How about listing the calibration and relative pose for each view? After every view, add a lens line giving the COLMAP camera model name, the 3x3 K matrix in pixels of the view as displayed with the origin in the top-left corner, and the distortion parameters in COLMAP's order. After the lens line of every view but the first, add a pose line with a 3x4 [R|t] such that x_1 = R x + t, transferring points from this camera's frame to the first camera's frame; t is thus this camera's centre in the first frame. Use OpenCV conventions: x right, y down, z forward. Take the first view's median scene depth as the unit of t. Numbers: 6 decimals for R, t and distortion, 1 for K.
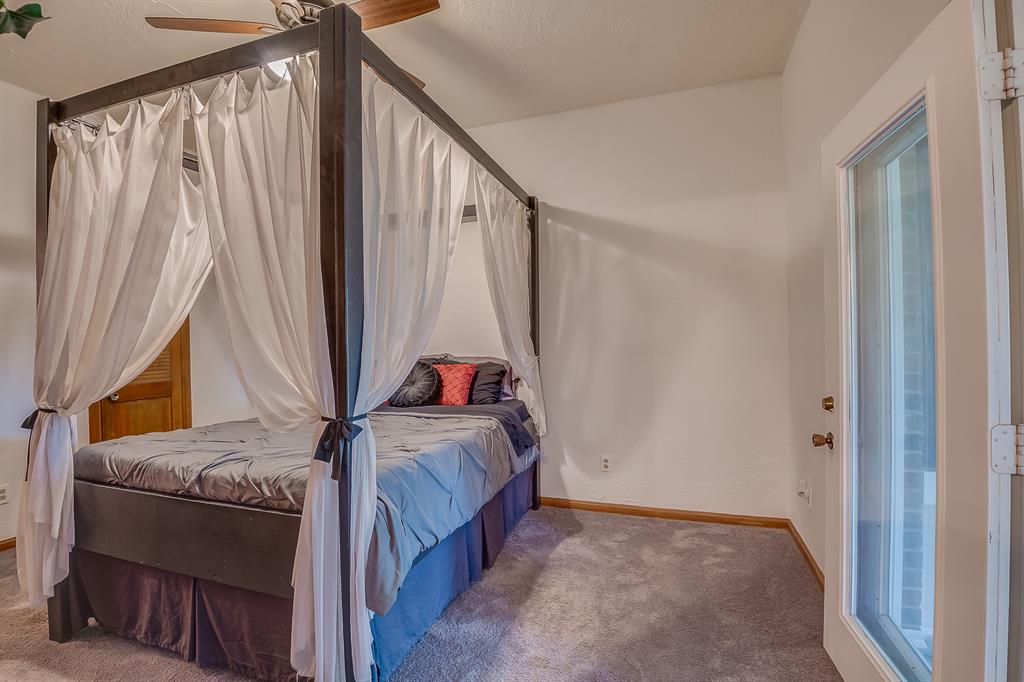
lens RADIAL K [[471.2, 0, 512.0], [0, 471.2, 341.0], [0, 0, 1]] dist [0.001747, -0.026288]
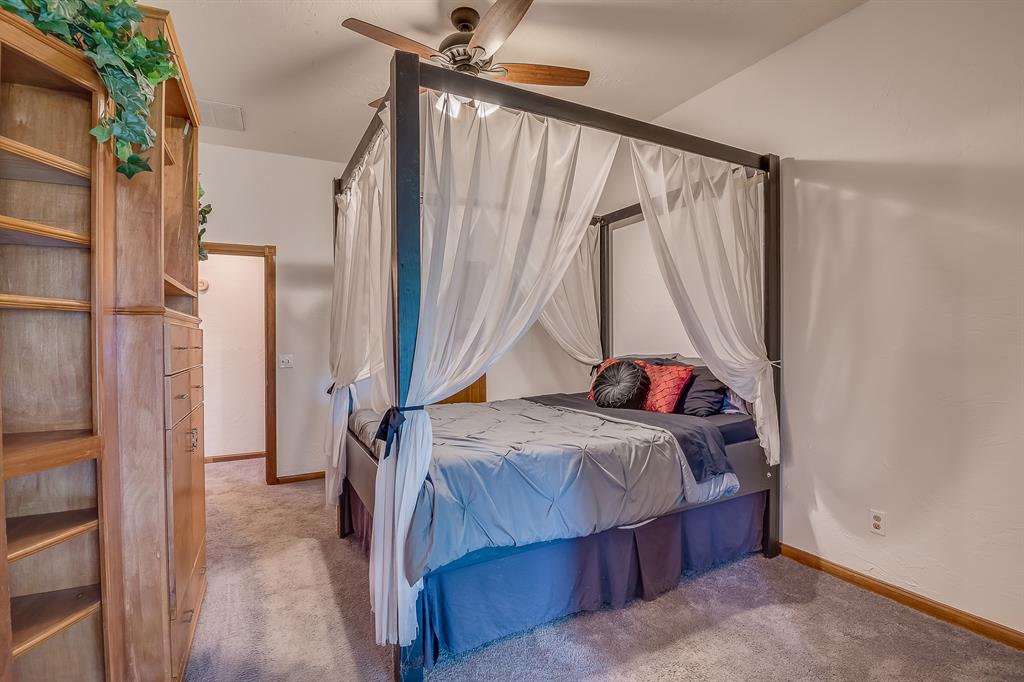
lens RADIAL K [[471.2, 0, 512.0], [0, 471.2, 341.0], [0, 0, 1]] dist [0.001747, -0.026288]
pose [[0.720970, 0.012476, -0.692854, 0.296679], [-0.005406, 0.999909, 0.012379, -0.007917], [0.692945, -0.005179, 0.720972, 0.158442]]
